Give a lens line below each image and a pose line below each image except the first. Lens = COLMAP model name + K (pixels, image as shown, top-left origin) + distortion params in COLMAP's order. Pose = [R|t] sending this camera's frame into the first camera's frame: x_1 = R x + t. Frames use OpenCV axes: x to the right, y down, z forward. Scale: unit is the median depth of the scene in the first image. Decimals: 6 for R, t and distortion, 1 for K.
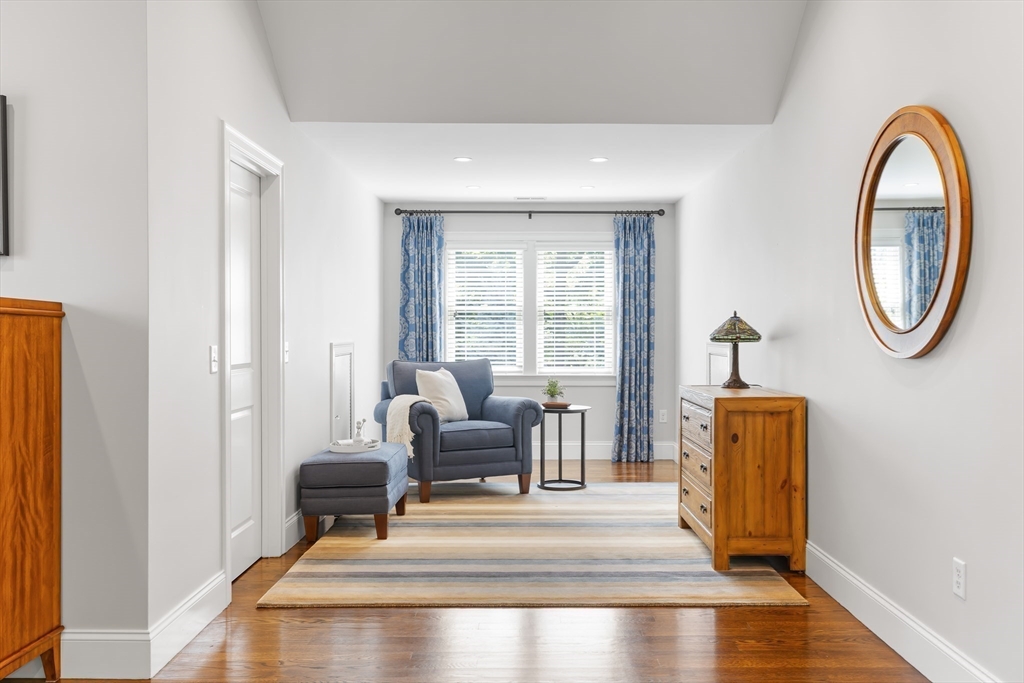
lens RADIAL K [[858.2, 0, 511.9], [0, 858.2, 340.3], [0, 0, 1]] dist [-0.005834, -0.005395]
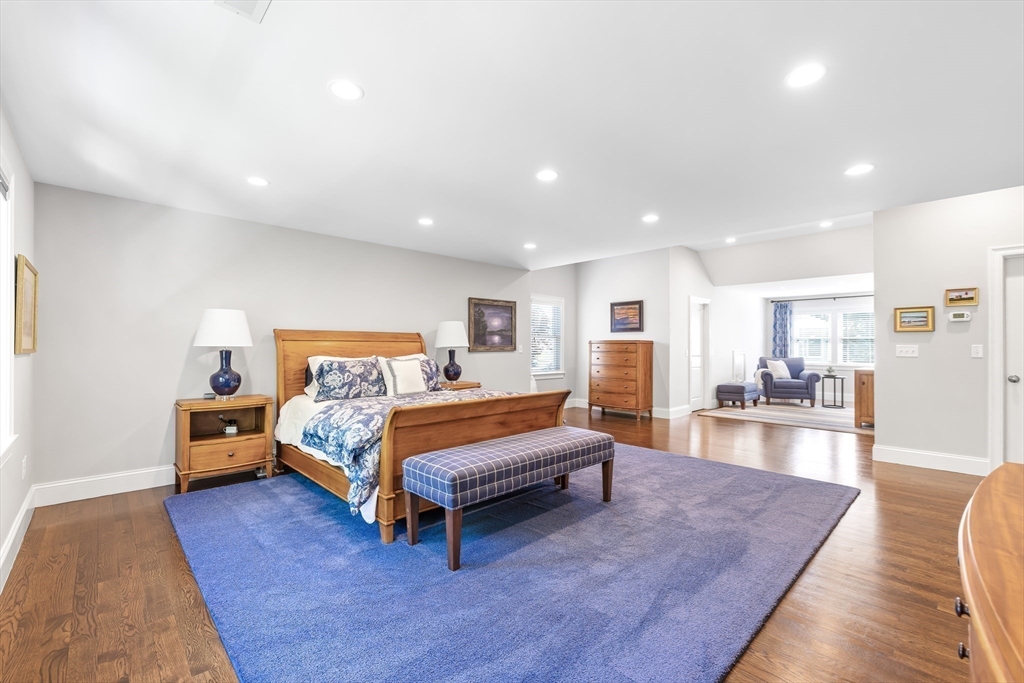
lens RADIAL K [[433.8, 0, 513.4], [0, 433.8, 342.2], [0, 0, 1]] dist [0.000949, -0.000403]
pose [[0.698693, -0.003524, -0.715413, 0.322276], [-0.011001, 0.999817, -0.015668, 0.005574], [0.715337, 0.018818, 0.698526, -0.607602]]
